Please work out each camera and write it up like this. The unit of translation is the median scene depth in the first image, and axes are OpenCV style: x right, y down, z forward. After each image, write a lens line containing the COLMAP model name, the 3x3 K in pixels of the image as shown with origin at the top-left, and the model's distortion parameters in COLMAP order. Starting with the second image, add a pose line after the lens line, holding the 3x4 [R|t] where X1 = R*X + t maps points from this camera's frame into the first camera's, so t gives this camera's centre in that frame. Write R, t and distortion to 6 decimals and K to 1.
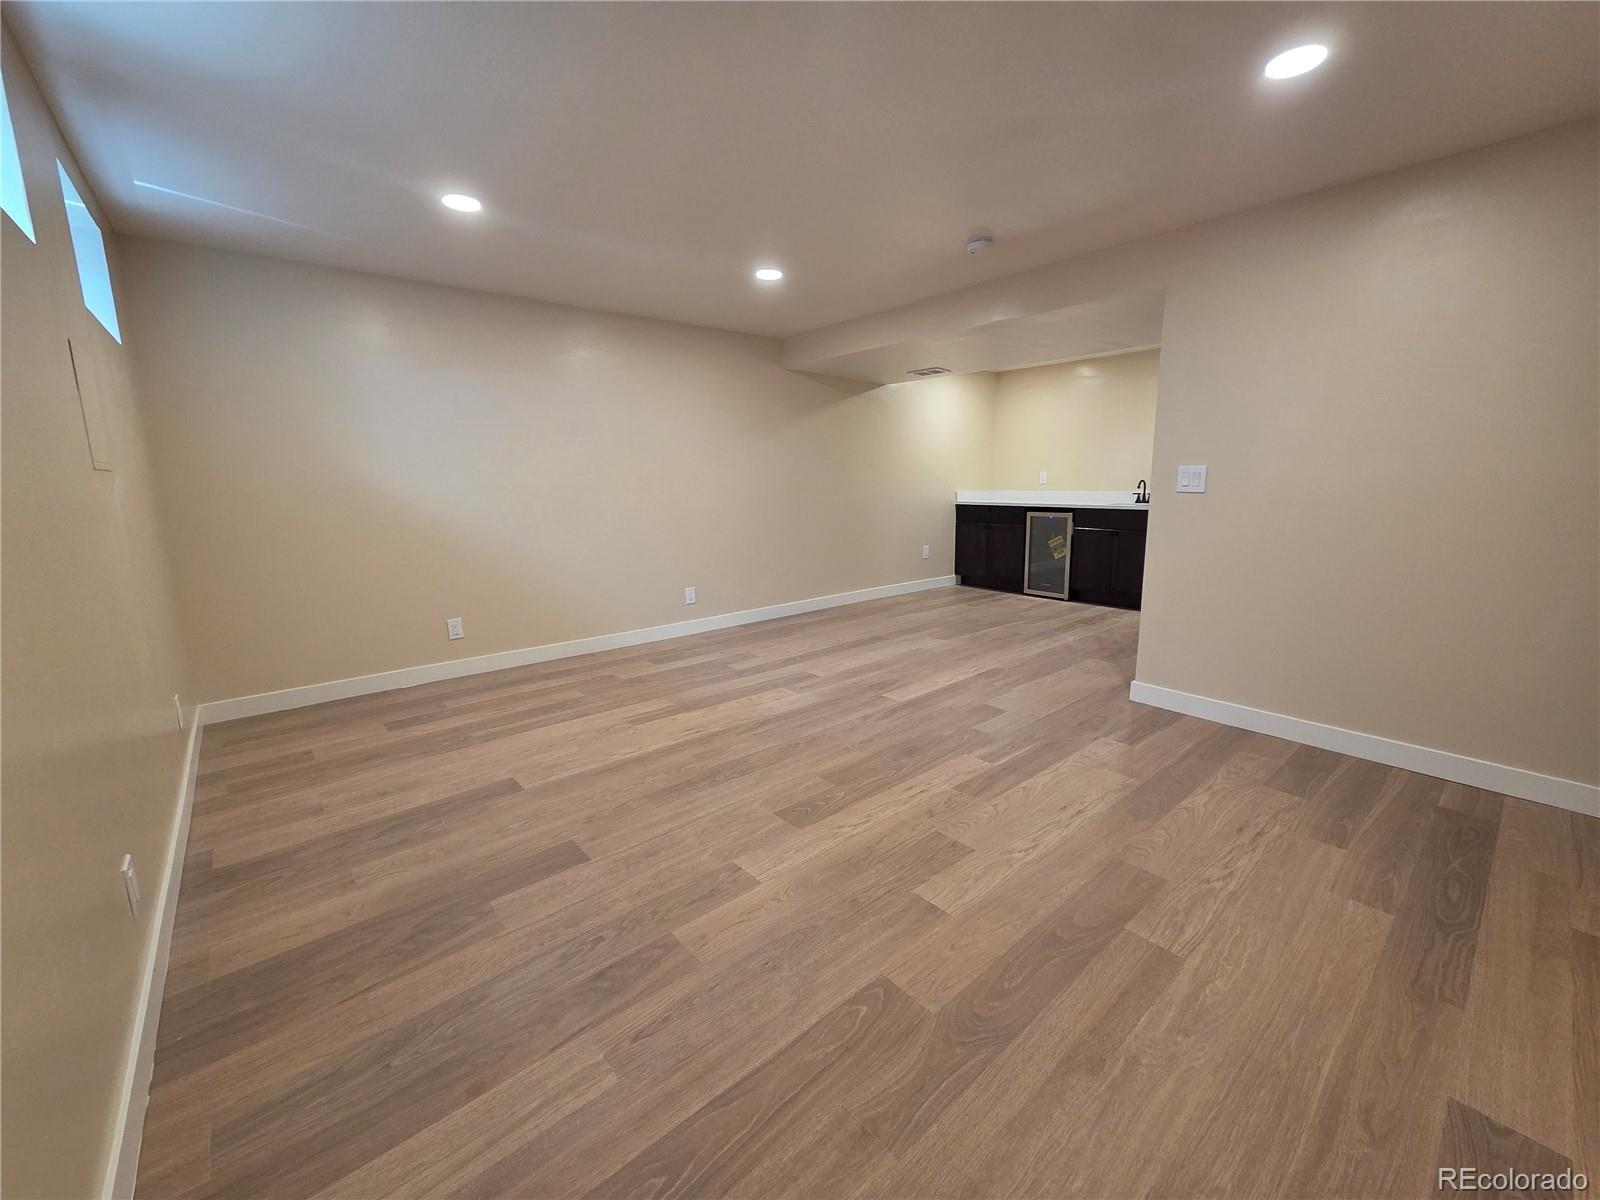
lens RADIAL K [[653.5, 0, 800.4], [0, 653.5, 594.4], [0, 0, 1]] dist [-0.002017, 0.002844]
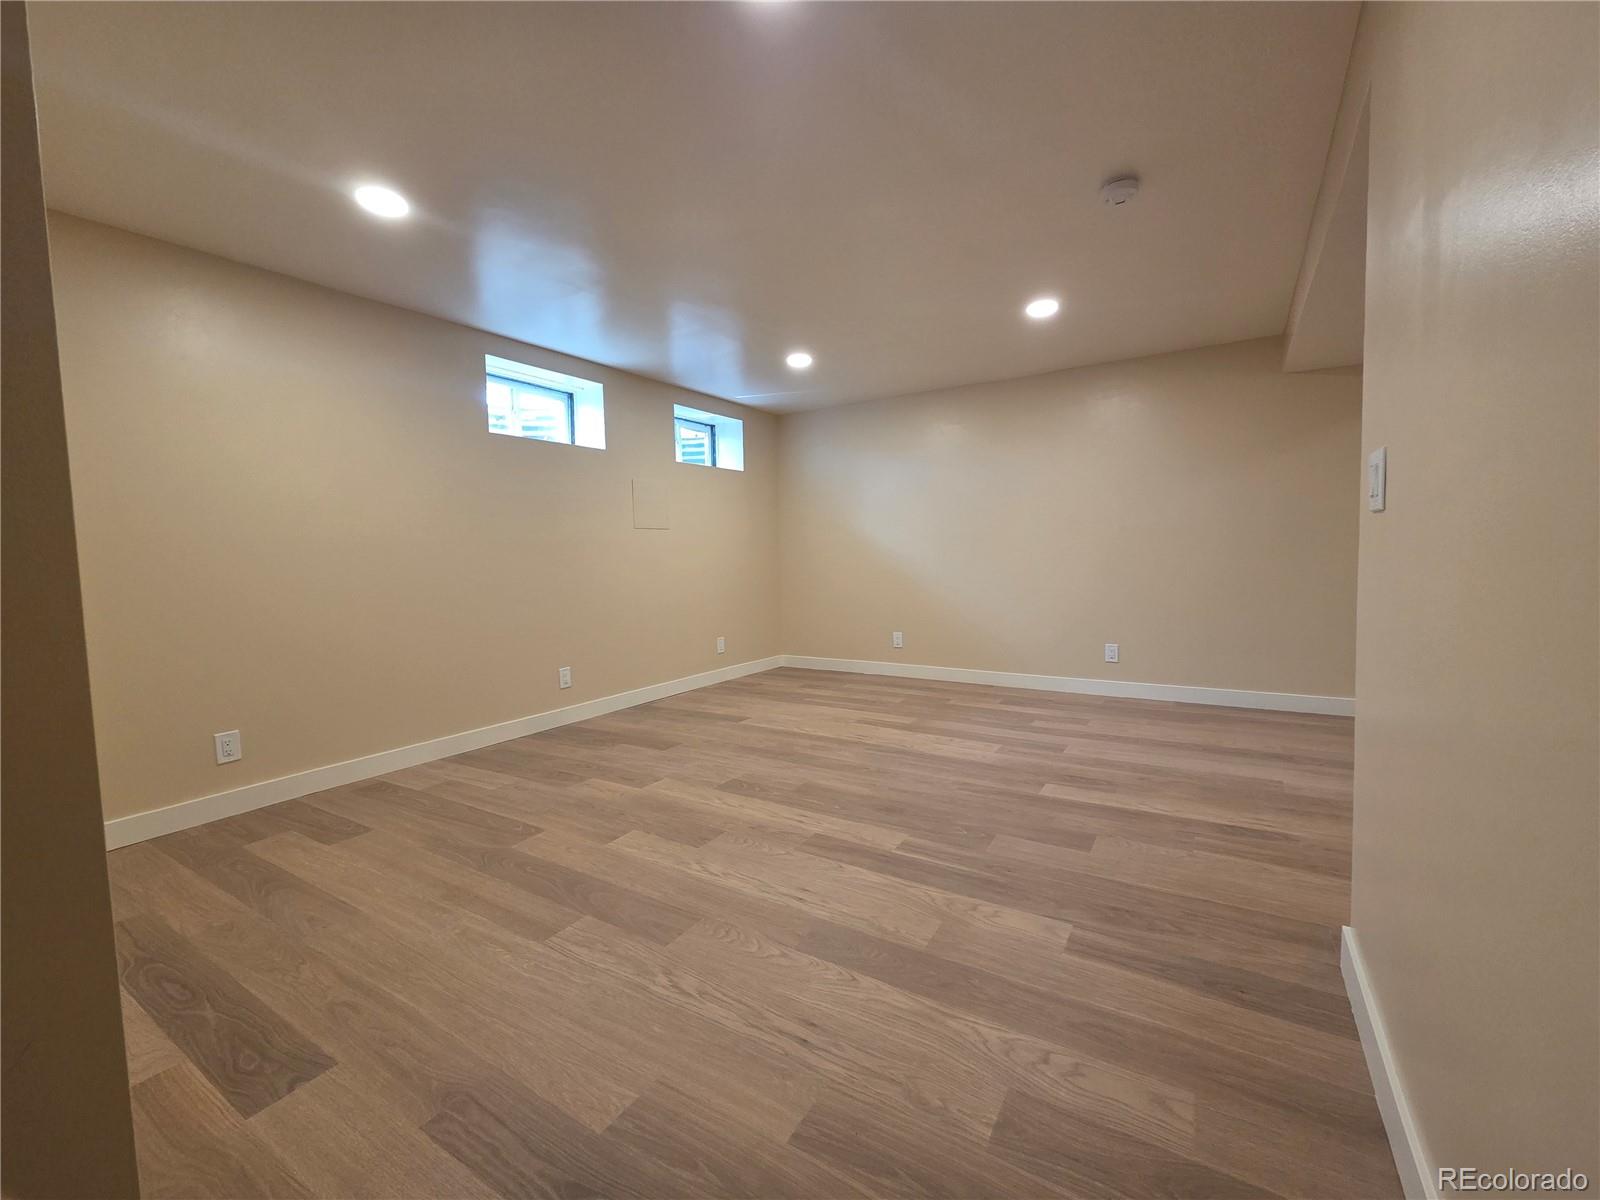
lens RADIAL K [[655.4, 0, 830.2], [0, 655.4, 594.7], [0, 0, 1]] dist [0.002320, 0.000596]
pose [[0.310424, 0.064692, -0.948394, 1.124924], [-0.153183, 0.988047, 0.017258, -0.067600], [0.938175, 0.139920, 0.316623, 0.665372]]
